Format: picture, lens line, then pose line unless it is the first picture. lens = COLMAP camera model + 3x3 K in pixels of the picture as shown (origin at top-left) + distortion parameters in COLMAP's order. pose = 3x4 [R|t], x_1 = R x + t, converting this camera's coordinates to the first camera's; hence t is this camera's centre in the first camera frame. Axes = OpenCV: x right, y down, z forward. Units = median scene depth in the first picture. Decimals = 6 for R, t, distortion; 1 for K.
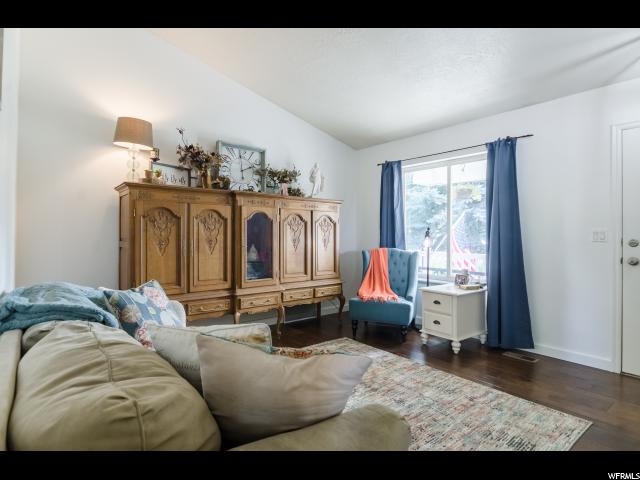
lens RADIAL K [[351.2, 0, 320.0], [0, 351.2, 240.0], [0, 0, 1]] dist [-0.003742, -0.001101]
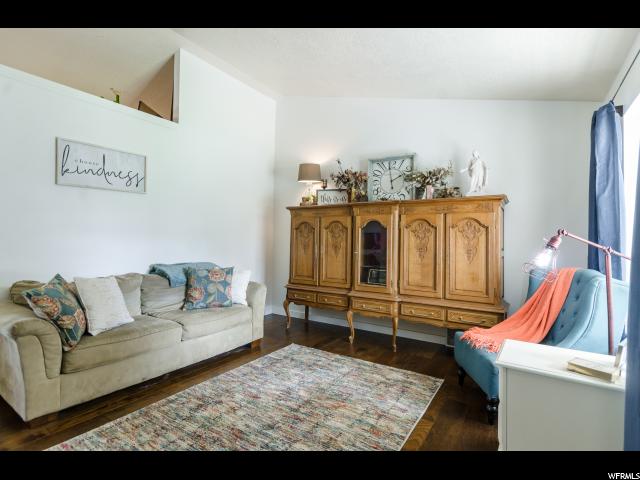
lens RADIAL K [[324.9, 0, 320.0], [0, 324.9, 240.0], [0, 0, 1]] dist [0.005474, 0.000922]
pose [[0.295721, -0.002855, -0.955270, 0.701294], [-0.028081, 0.999537, -0.011680, -0.005339], [0.954862, 0.030279, 0.295504, 0.569590]]
